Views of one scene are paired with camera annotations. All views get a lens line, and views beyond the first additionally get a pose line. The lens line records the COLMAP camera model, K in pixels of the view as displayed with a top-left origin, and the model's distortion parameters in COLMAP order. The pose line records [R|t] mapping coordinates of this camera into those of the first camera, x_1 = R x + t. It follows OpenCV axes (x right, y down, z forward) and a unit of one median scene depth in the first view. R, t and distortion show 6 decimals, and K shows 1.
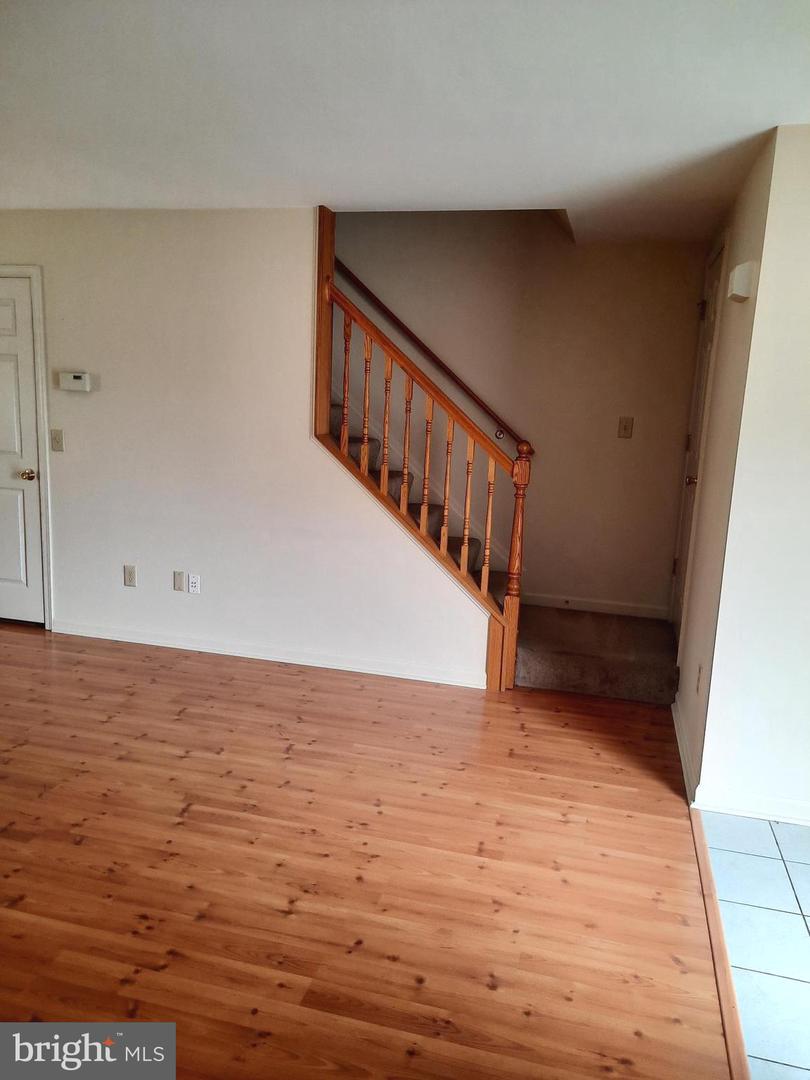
lens RADIAL K [[794.3, 0, 411.2], [0, 794.3, 536.4], [0, 0, 1]] dist [0.049234, -0.049327]
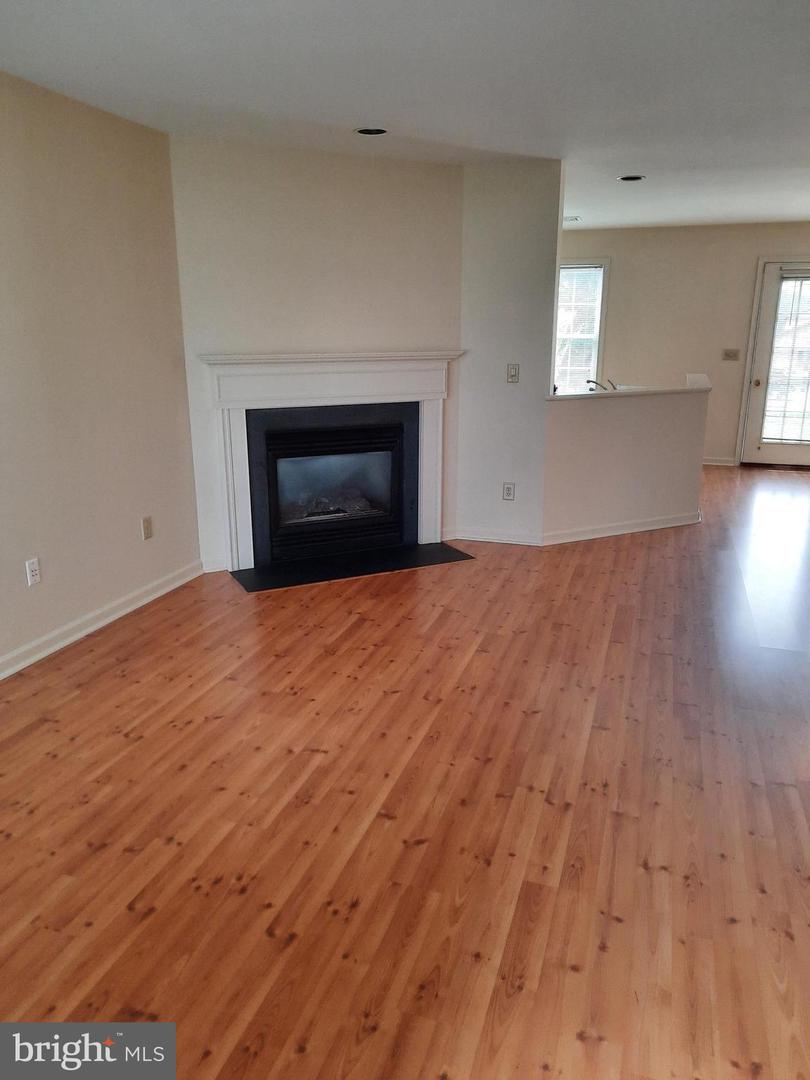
lens RADIAL K [[794.3, 0, 402.5], [0, 794.3, 537.8], [0, 0, 1]] dist [0.049234, -0.049327]
pose [[-0.062314, 0.224037, -0.972586, 0.691138], [-0.185137, 0.954973, 0.231842, -0.075965], [0.980735, 0.194509, -0.018031, 0.630732]]
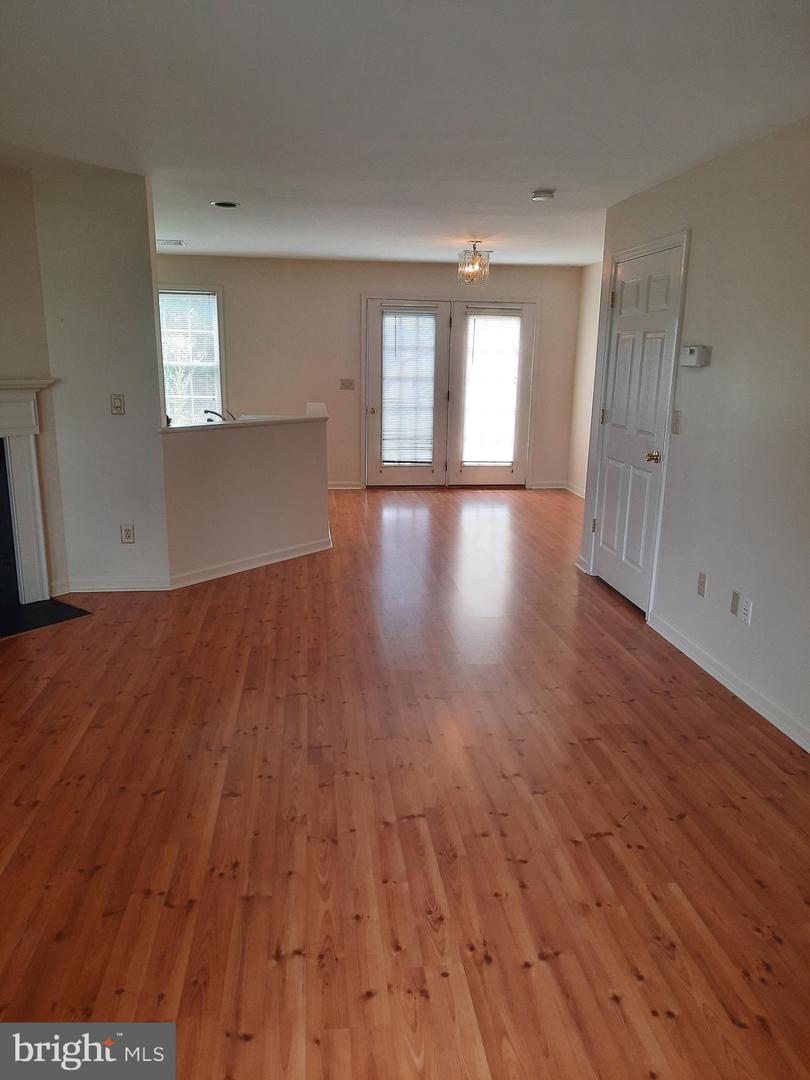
lens RADIAL K [[794.3, 0, 406.5], [0, 794.3, 540.7], [0, 0, 1]] dist [0.049234, -0.049327]
pose [[0.368559, 0.180774, -0.911858, 0.581789], [-0.167929, 0.977719, 0.125956, -0.095737], [0.914311, 0.106705, 0.390704, 0.716428]]
